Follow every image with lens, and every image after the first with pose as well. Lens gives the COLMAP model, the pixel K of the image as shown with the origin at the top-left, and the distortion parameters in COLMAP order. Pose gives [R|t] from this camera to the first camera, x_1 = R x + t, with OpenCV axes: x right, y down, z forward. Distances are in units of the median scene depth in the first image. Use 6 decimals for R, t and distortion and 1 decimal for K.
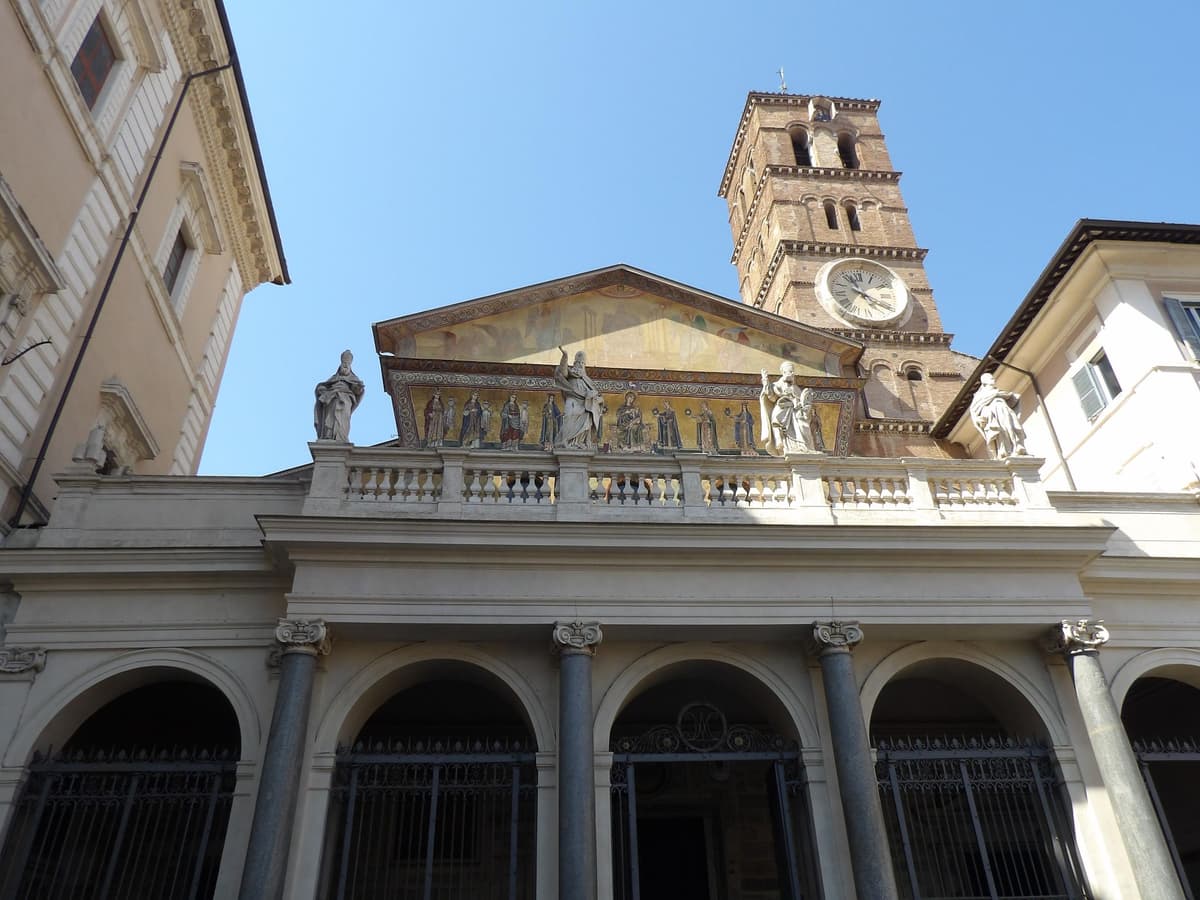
lens RADIAL K [[847.8, 0, 601.4], [0, 847.8, 447.2], [0, 0, 1]] dist [-0.012674, 0.007976]
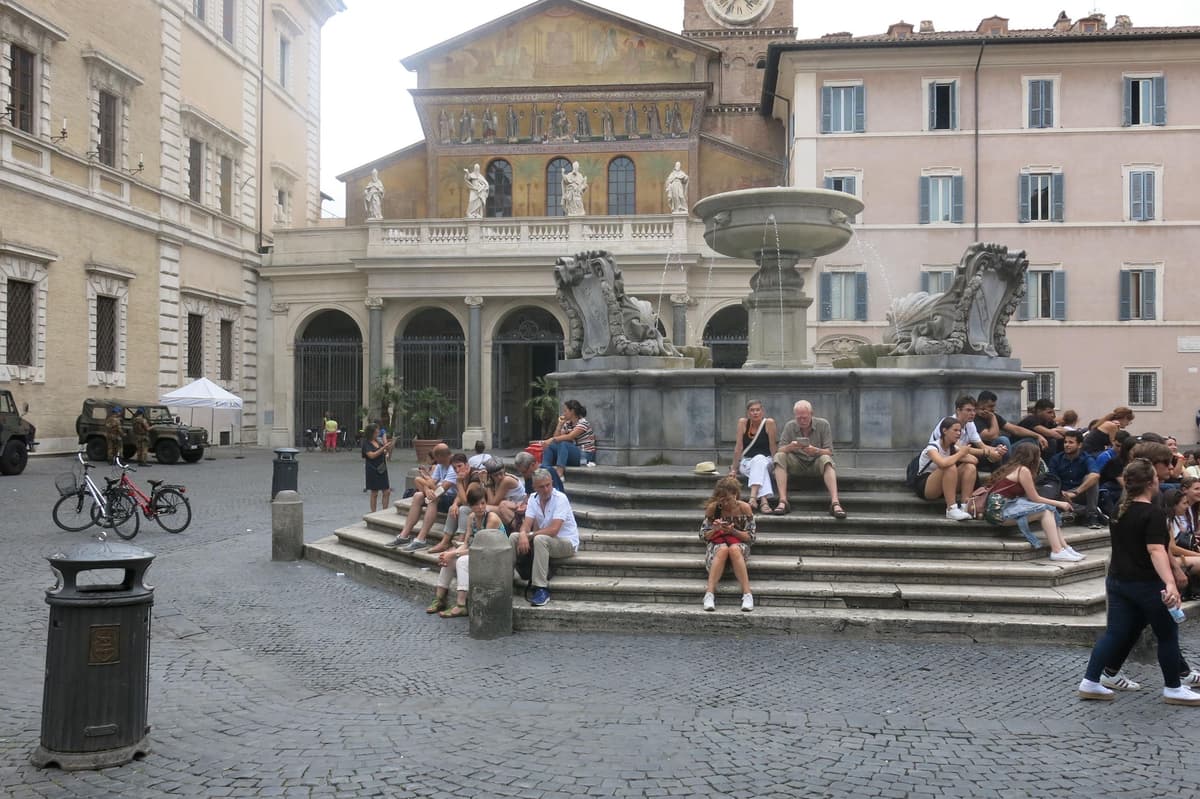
lens RADIAL K [[925.9, 0, 600.1], [0, 925.9, 401.9], [0, 0, 1]] dist [-0.004823, -0.001327]
pose [[0.983105, 0.029450, -0.180657, 0.665969], [0.071986, 0.845236, 0.529523, -0.756893], [0.168292, -0.533582, 0.828835, -1.116112]]
